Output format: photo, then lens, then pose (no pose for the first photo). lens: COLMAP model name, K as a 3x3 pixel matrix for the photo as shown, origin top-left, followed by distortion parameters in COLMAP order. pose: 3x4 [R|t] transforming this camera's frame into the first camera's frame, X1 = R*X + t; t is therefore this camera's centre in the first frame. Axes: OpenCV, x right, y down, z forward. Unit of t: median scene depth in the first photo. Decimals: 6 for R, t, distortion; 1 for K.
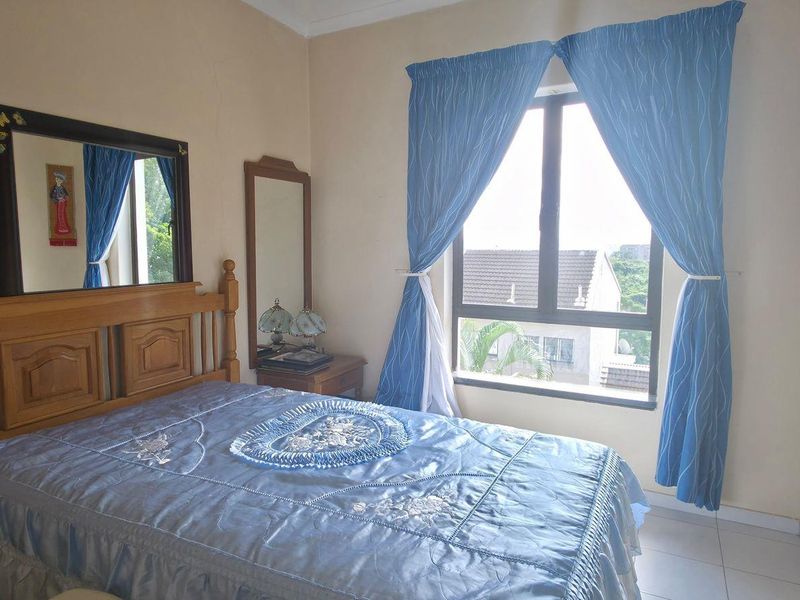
lens RADIAL K [[517.6, 0, 396.3], [0, 517.6, 294.5], [0, 0, 1]] dist [0.002043, -0.002766]
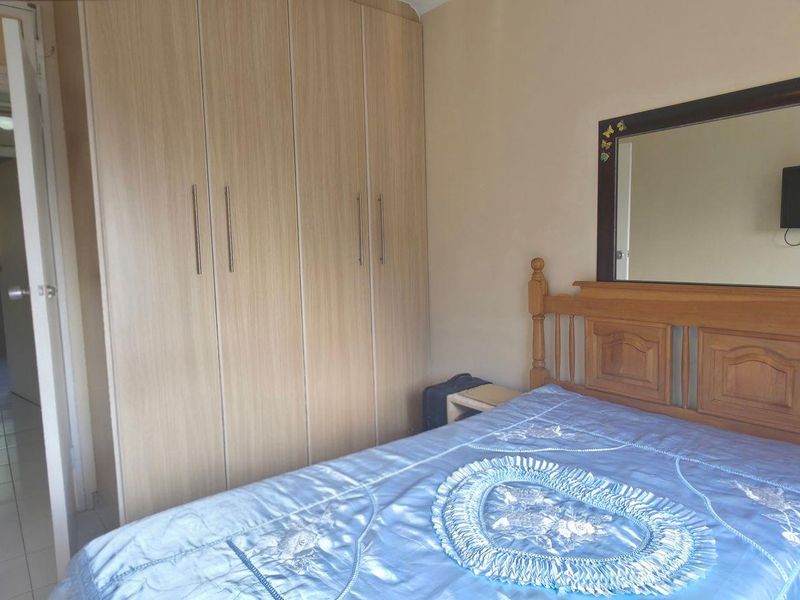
lens RADIAL K [[517.6, 0, 396.3], [0, 517.6, 294.5], [0, 0, 1]] dist [0.002043, -0.002766]
pose [[-0.382973, 0.100578, -0.918268, 0.527621], [-0.060393, 0.989202, 0.133535, -0.096537], [0.921783, 0.106598, -0.372763, 1.001471]]
